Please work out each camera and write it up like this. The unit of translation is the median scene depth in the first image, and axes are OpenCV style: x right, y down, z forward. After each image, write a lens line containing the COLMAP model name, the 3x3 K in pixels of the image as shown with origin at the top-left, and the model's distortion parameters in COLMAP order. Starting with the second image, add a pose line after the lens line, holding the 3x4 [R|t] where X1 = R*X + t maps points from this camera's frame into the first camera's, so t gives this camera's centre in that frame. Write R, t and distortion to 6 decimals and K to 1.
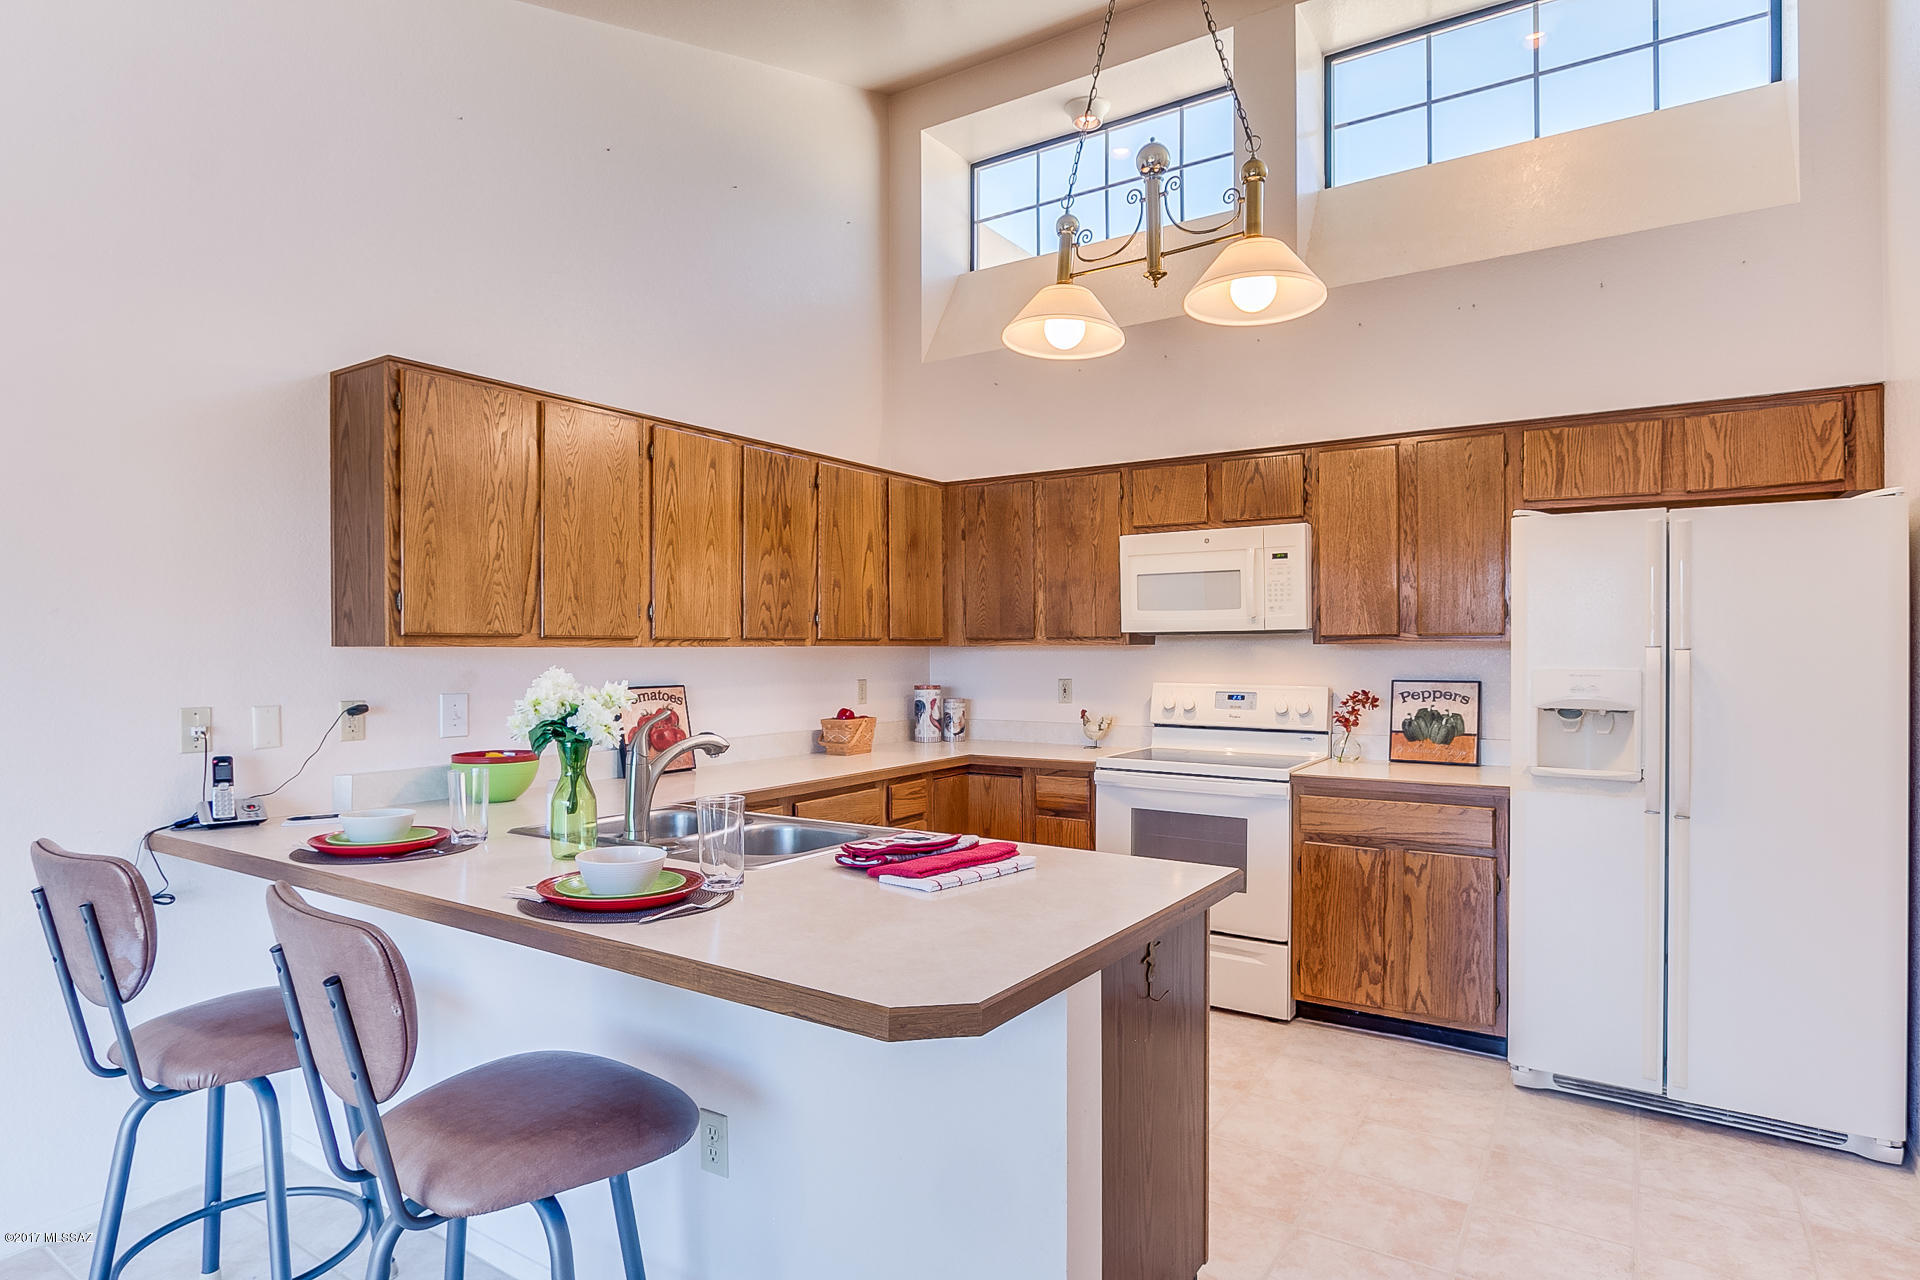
lens RADIAL K [[1050.6, 0, 966.1], [0, 1050.6, 650.8], [0, 0, 1]] dist [-0.018905, 0.001944]
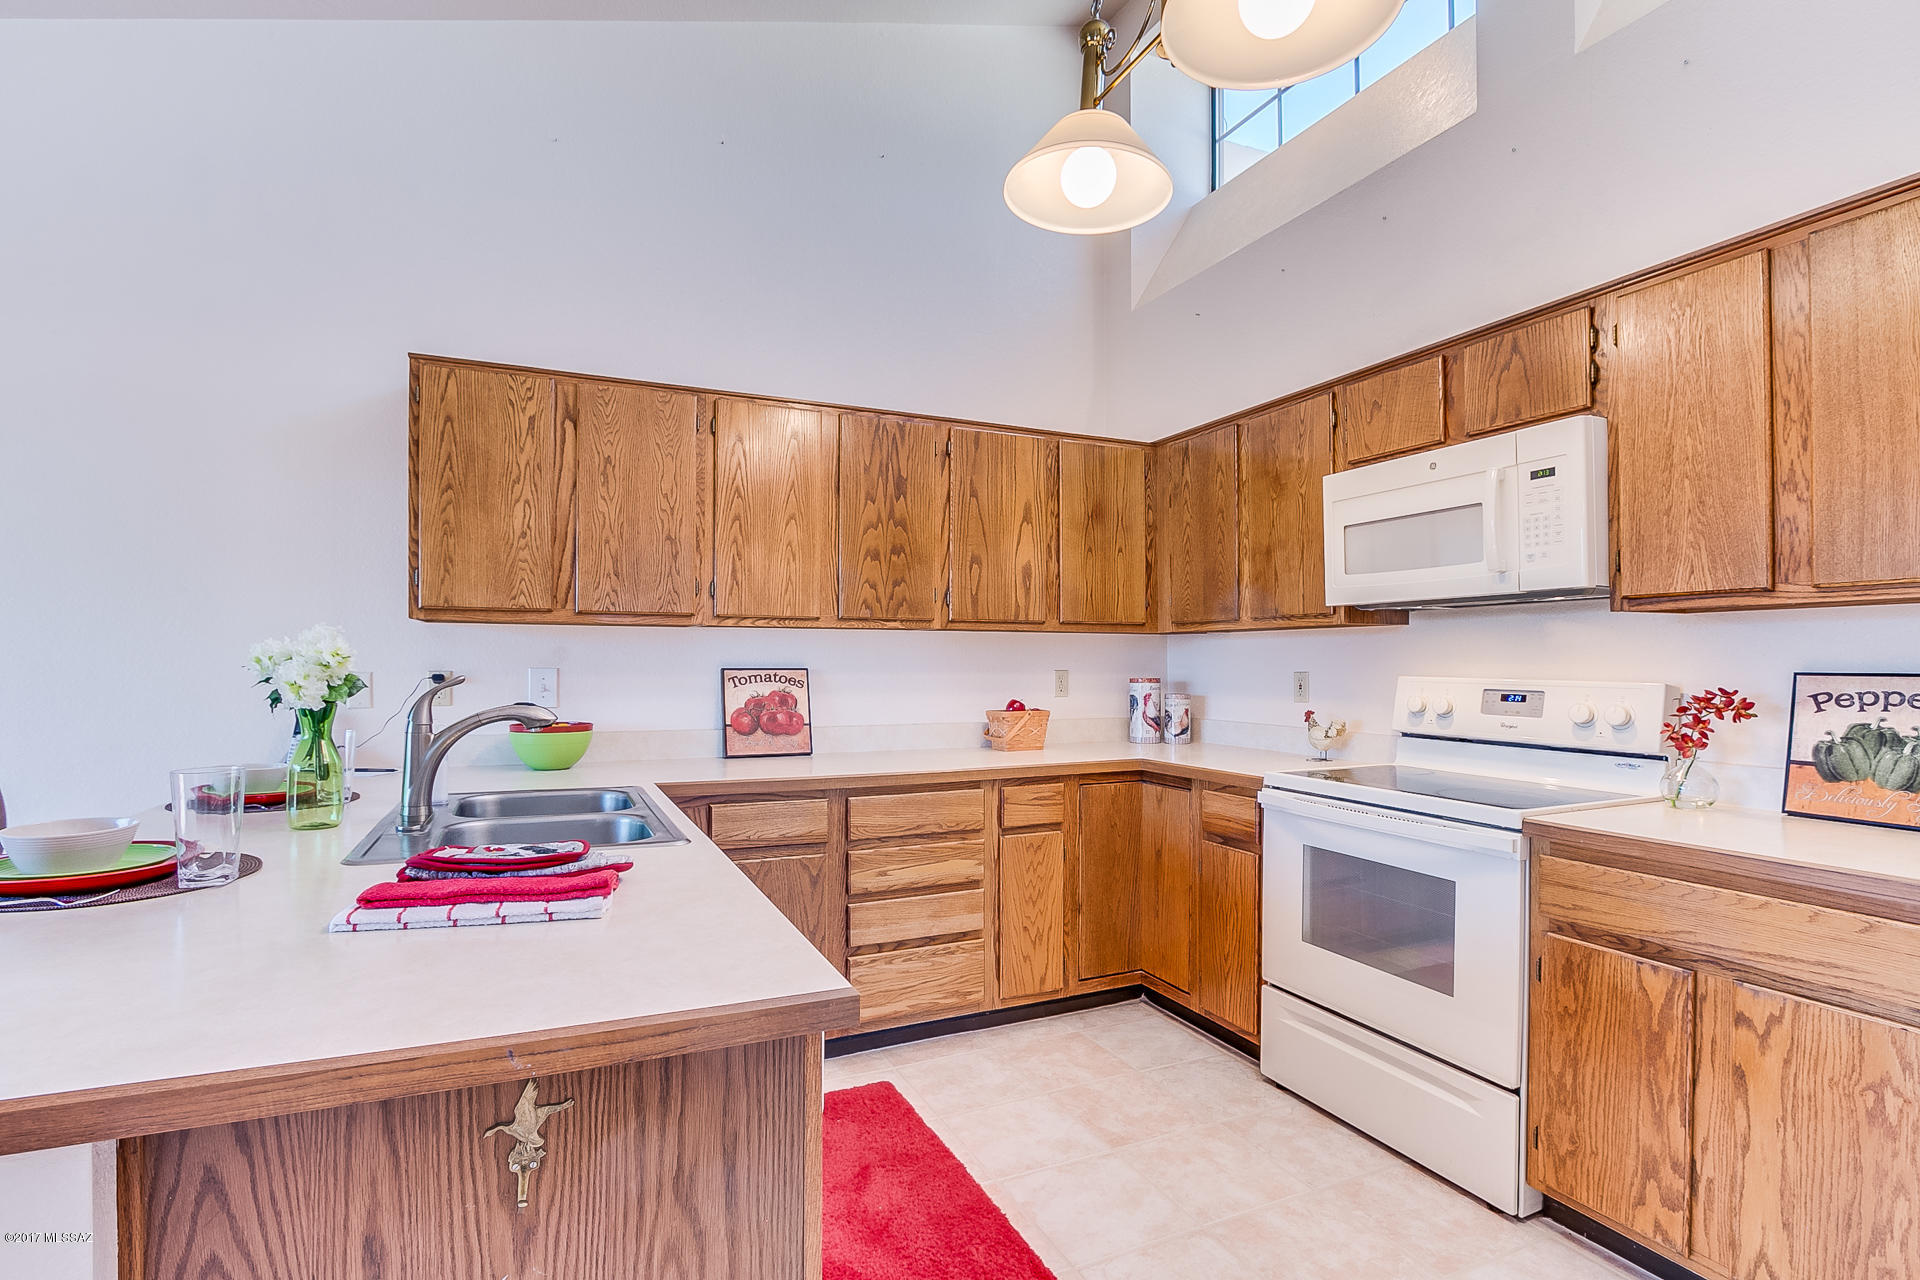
lens RADIAL K [[900.4, 0, 939.7], [0, 900.4, 658.2], [0, 0, 1]] dist [-0.016877, 0.002292]
pose [[0.839452, 0.002442, -0.543428, 0.282114], [-0.005865, 0.999972, -0.004567, 0.025435], [0.543401, 0.007021, 0.839444, 0.343121]]
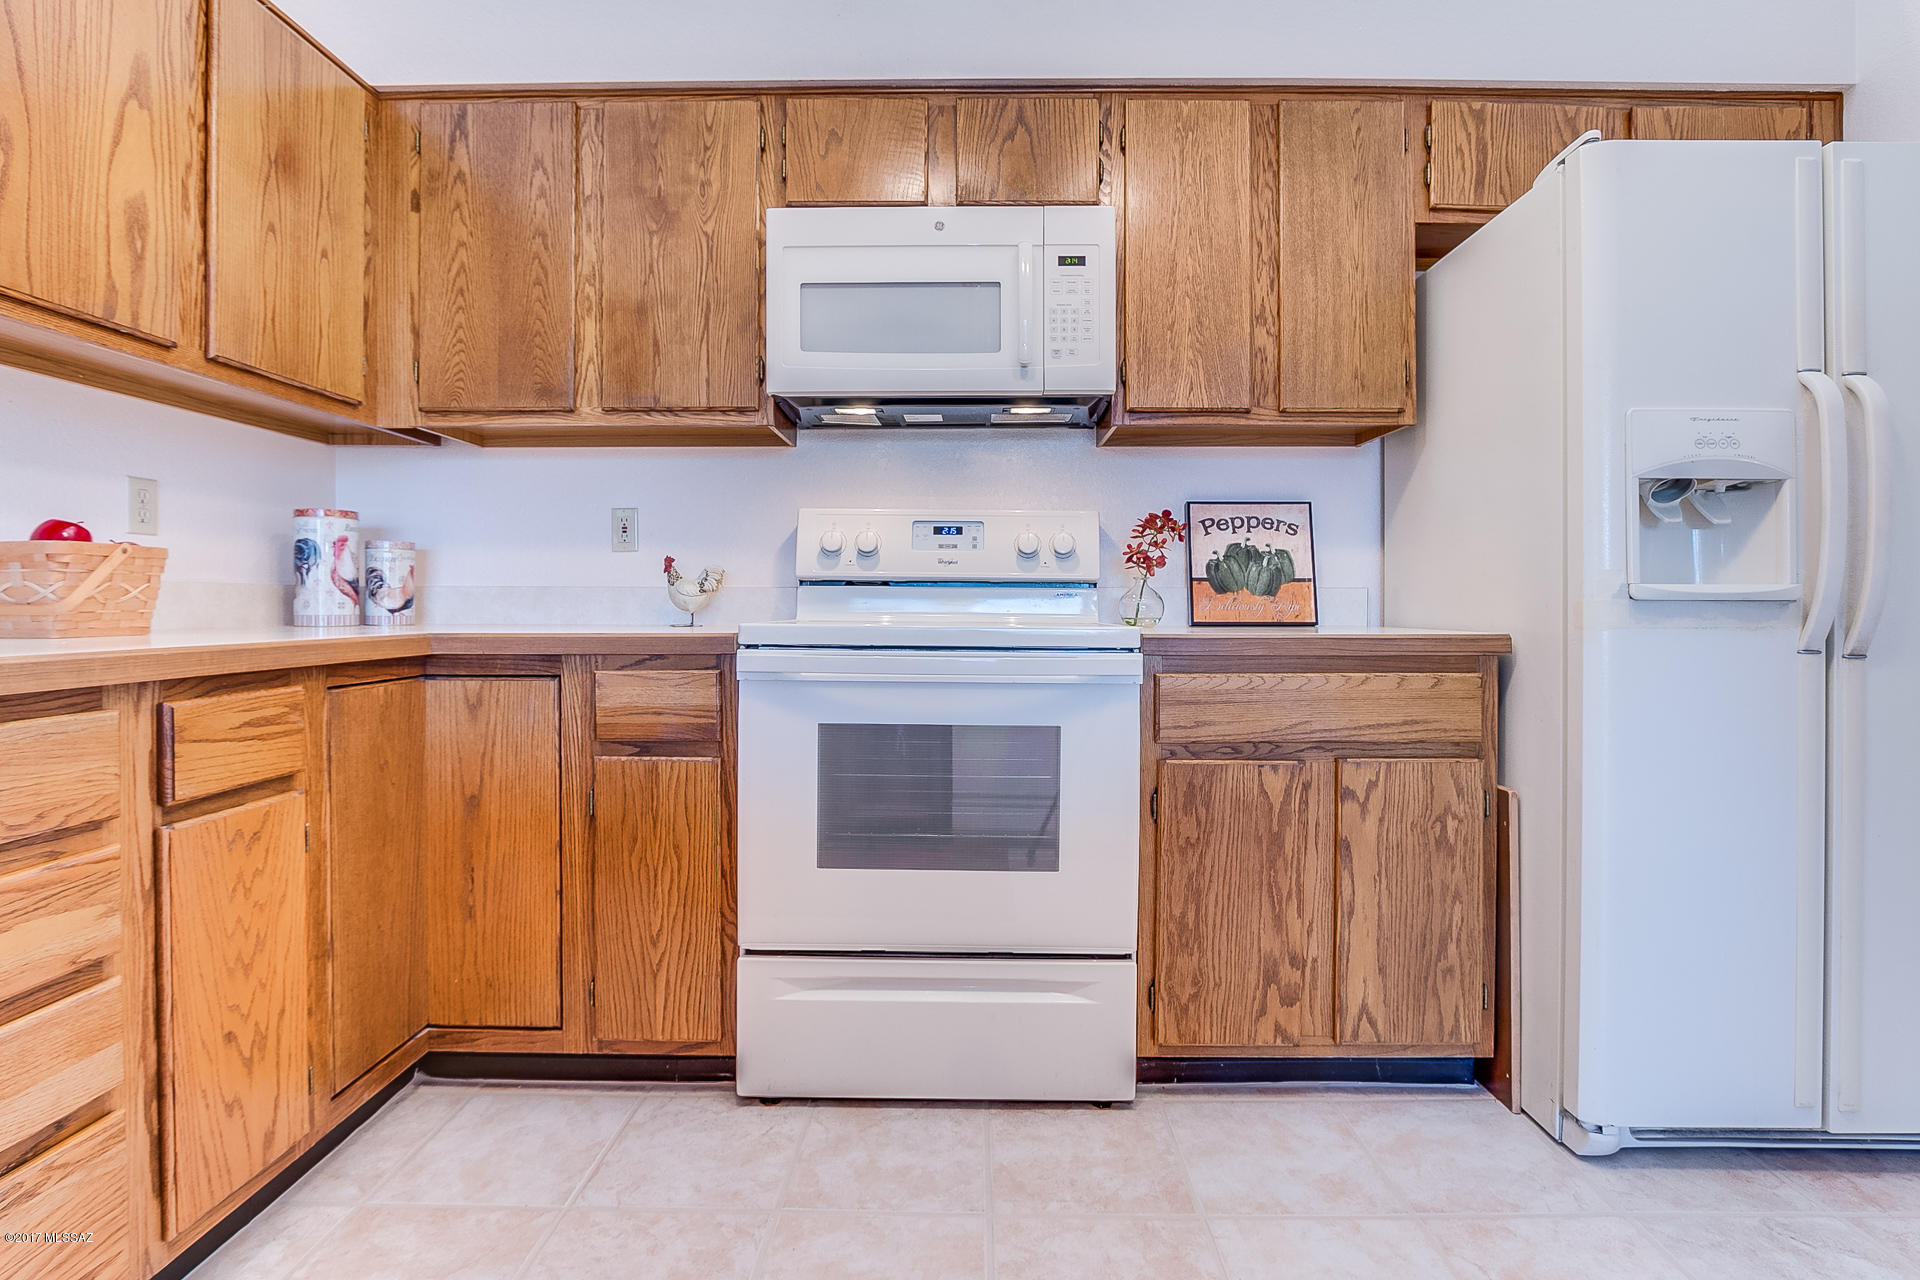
lens RADIAL K [[894.6, 0, 967.6], [0, 894.6, 605.4], [0, 0, 1]] dist [-0.025195, 0.001208]
pose [[0.844991, 0.003680, 0.534767, -0.005124], [-0.002035, 0.999991, -0.003667, 0.096056], [-0.534776, 0.002010, 0.844991, 0.612891]]
